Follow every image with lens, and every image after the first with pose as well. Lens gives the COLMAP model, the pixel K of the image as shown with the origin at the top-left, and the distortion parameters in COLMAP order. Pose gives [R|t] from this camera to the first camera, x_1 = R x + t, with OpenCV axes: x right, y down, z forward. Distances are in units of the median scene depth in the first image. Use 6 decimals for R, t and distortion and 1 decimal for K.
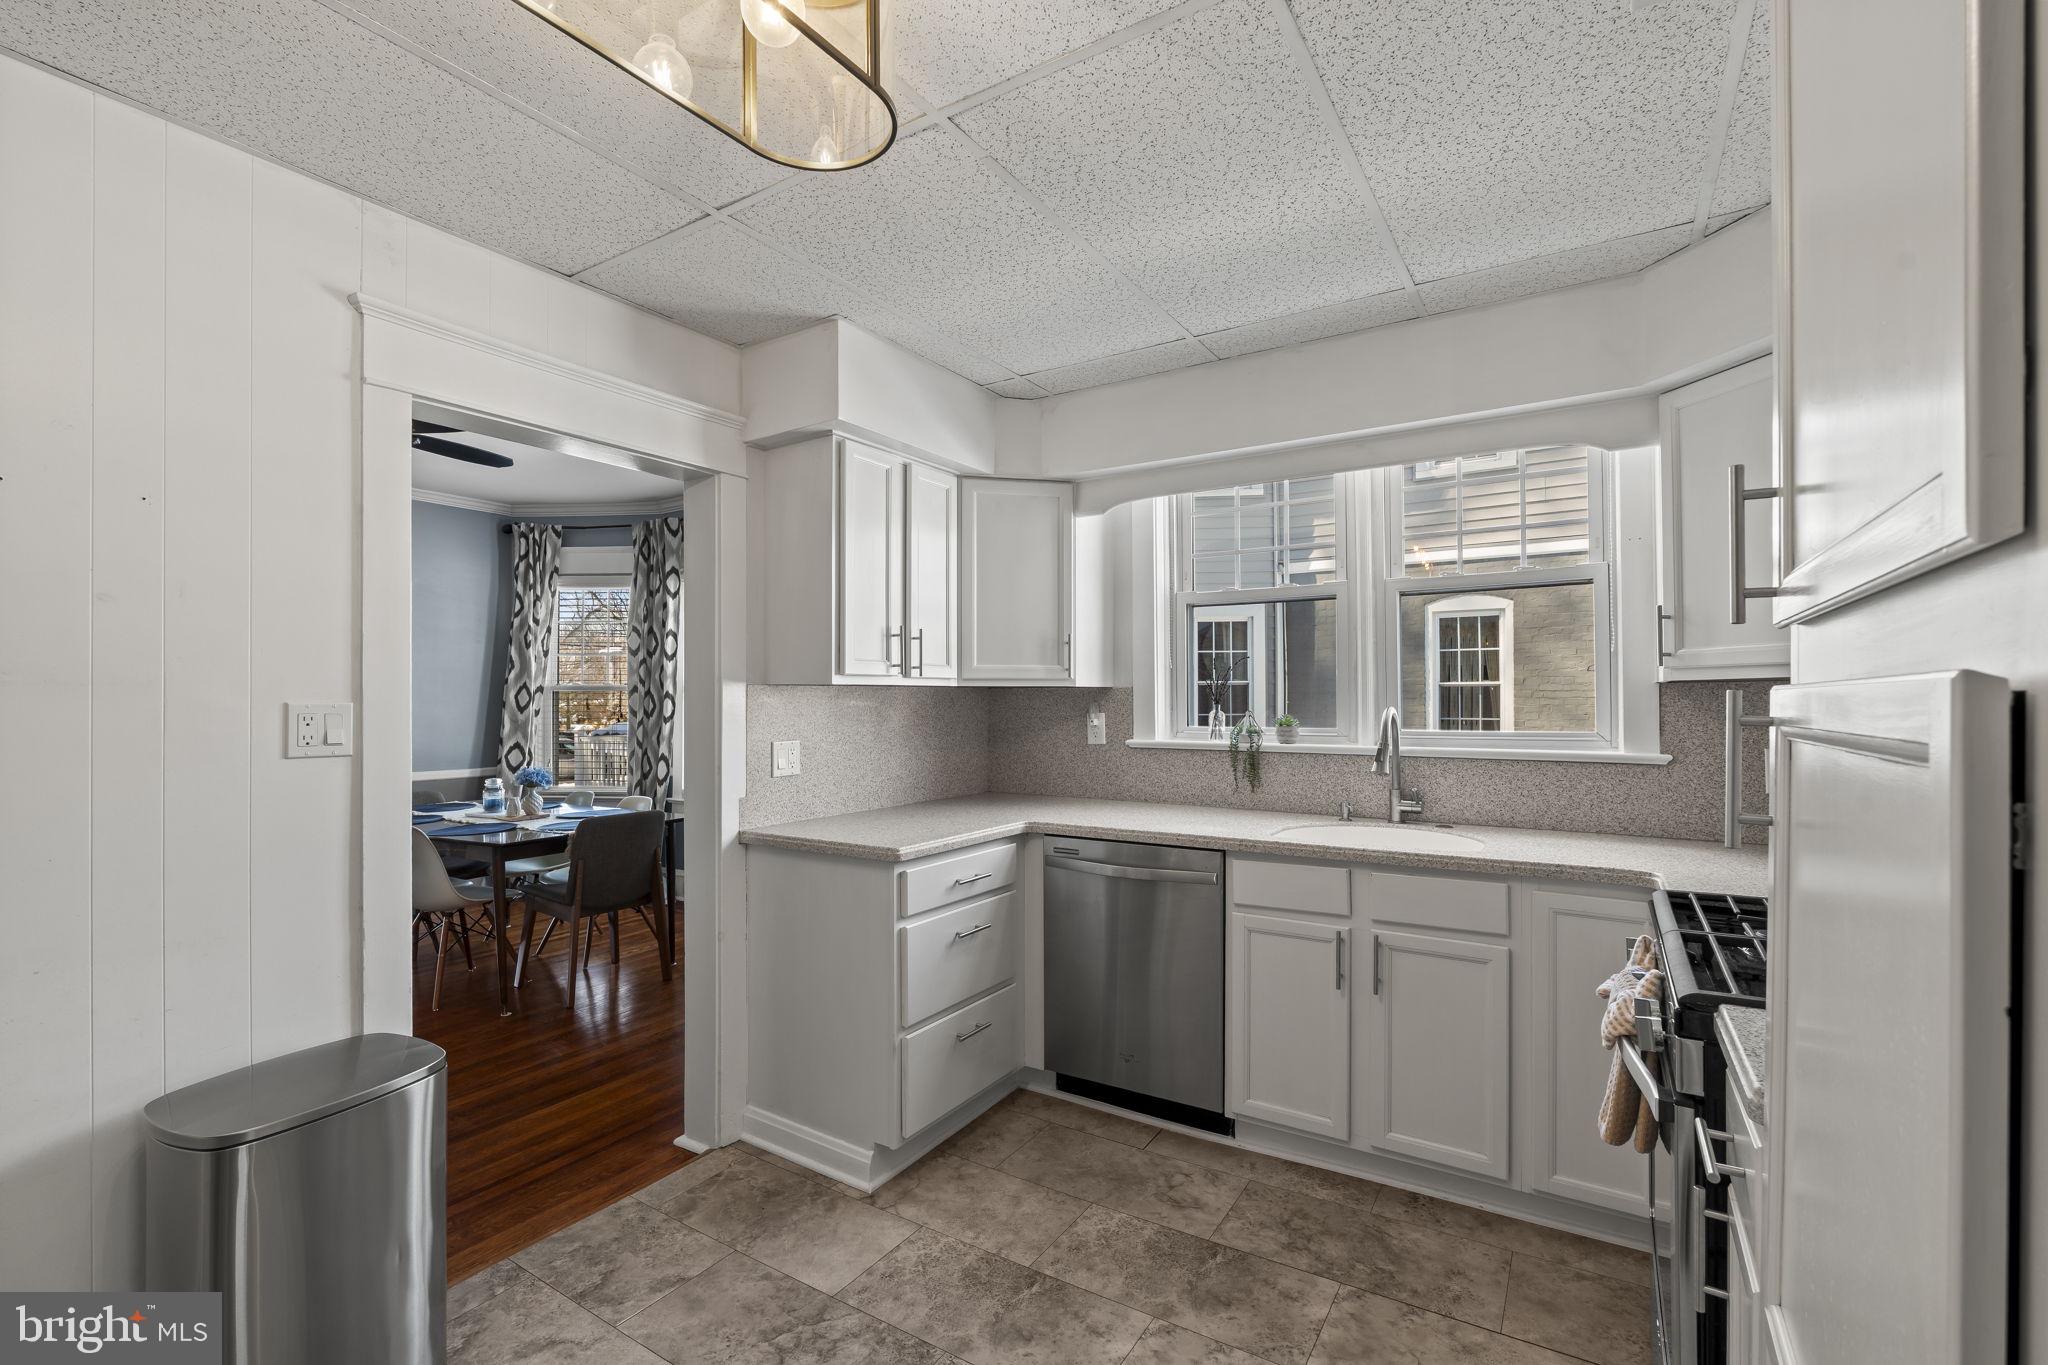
lens RADIAL K [[892.5, 0, 1025.5], [0, 892.5, 688.4], [0, 0, 1]] dist [-0.005763, 0.000298]
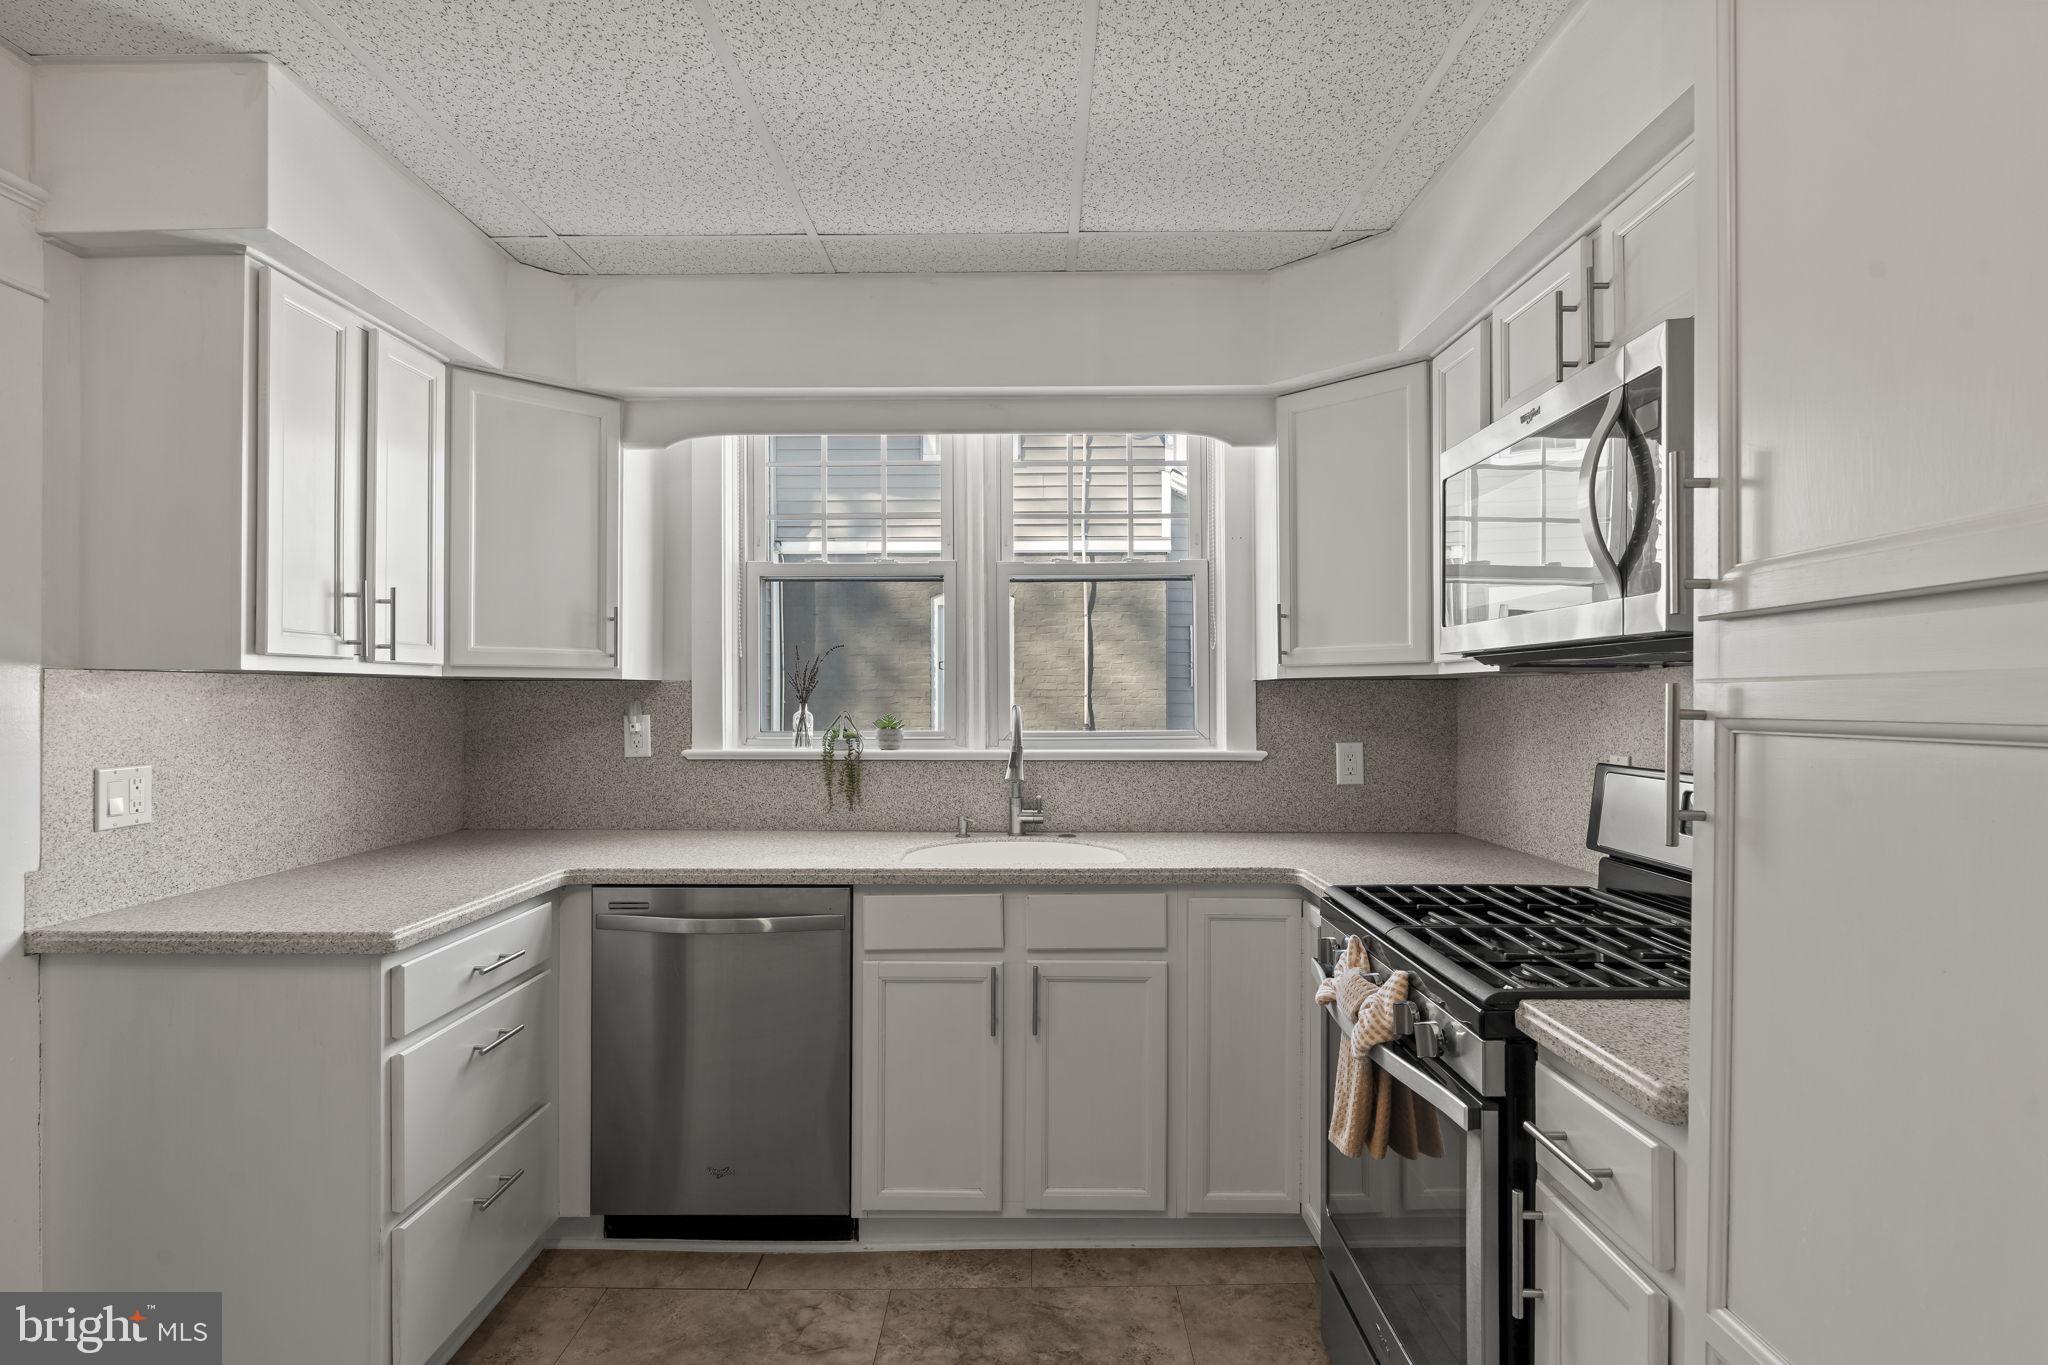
lens RADIAL K [[1023.2, 0, 1020.4], [0, 1023.2, 688.2], [0, 0, 1]] dist [-0.004620, 0.001210]
pose [[0.851649, 0.006085, 0.524078, -0.130148], [-0.006961, 0.999976, -0.000300, 0.004411], [-0.524067, -0.003393, 0.851671, 0.140469]]
